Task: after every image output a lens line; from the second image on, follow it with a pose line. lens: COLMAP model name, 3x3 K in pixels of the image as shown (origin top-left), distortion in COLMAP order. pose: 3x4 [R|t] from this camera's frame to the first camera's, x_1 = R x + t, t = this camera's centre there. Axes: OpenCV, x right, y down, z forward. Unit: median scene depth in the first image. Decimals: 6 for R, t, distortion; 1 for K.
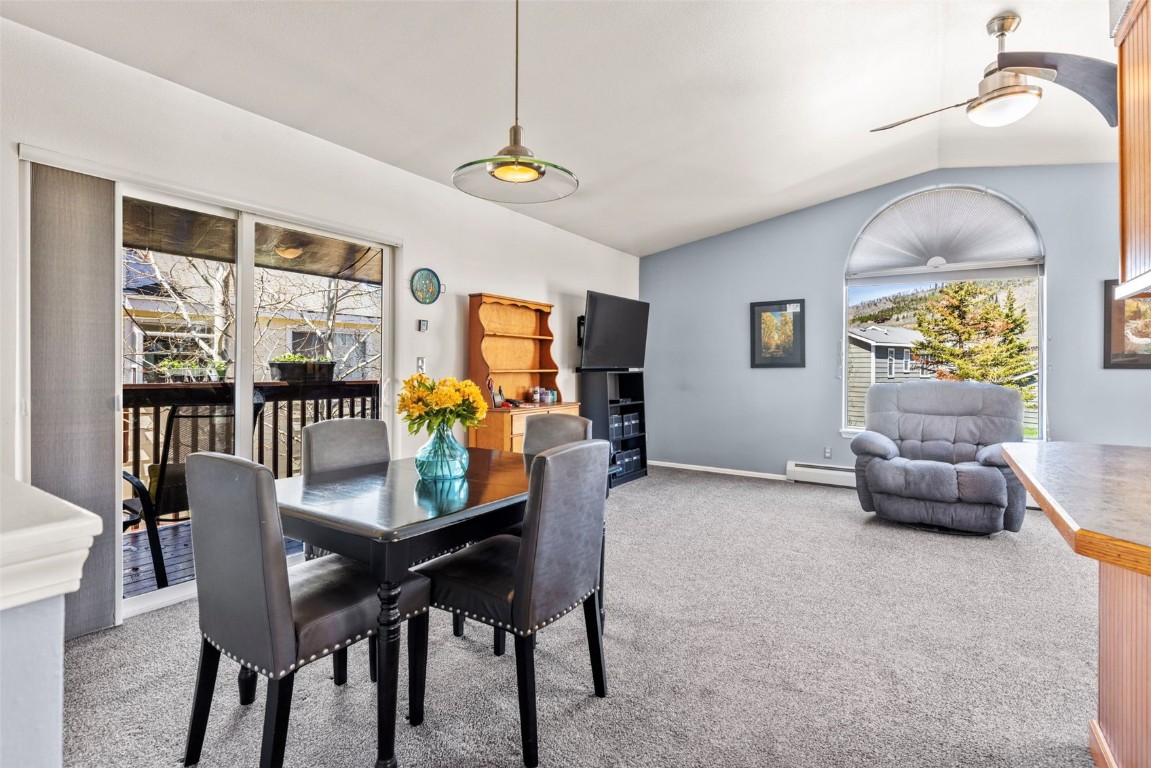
lens RADIAL K [[537.0, 0, 575.8], [0, 537.0, 370.0], [0, 0, 1]] dist [-0.000612, 0.000275]
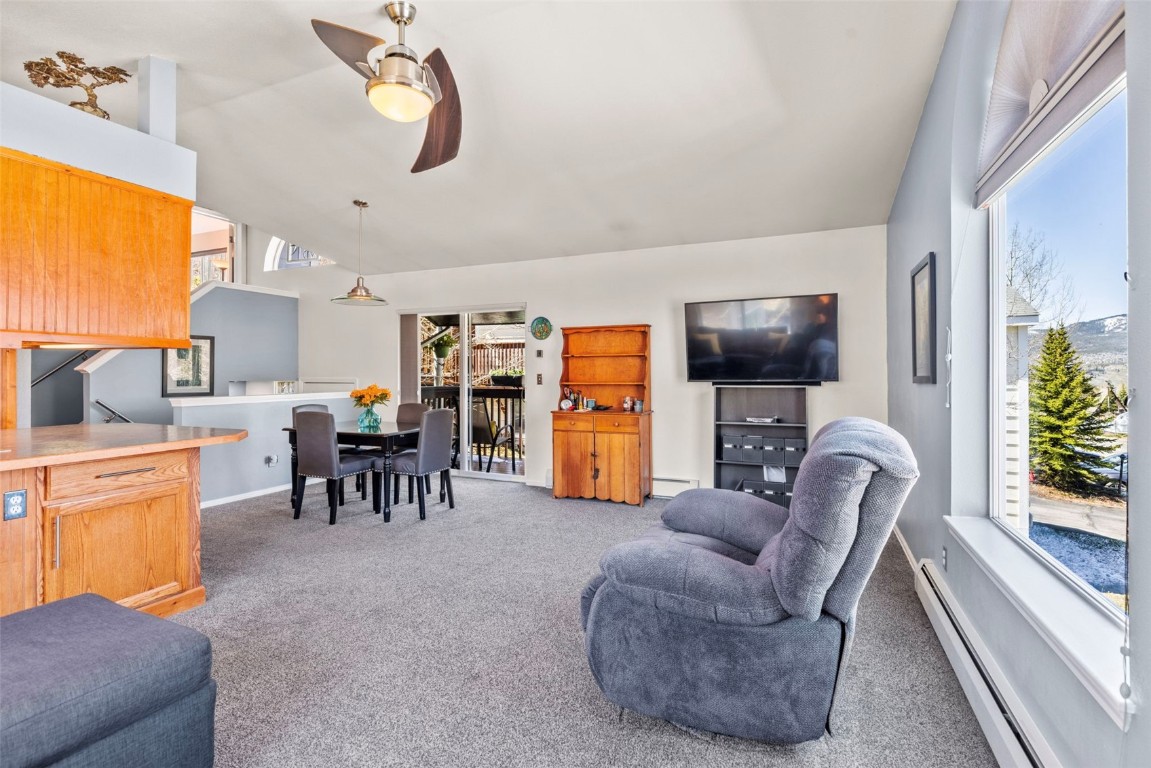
lens RADIAL K [[537.0, 0, 575.8], [0, 537.0, 370.0], [0, 0, 1]] dist [-0.000612, 0.000275]
pose [[0.172646, -0.011173, -0.984921, 1.029114], [-0.001253, 0.999932, -0.011563, -0.013308], [0.984983, 0.003230, 0.172620, 0.669560]]
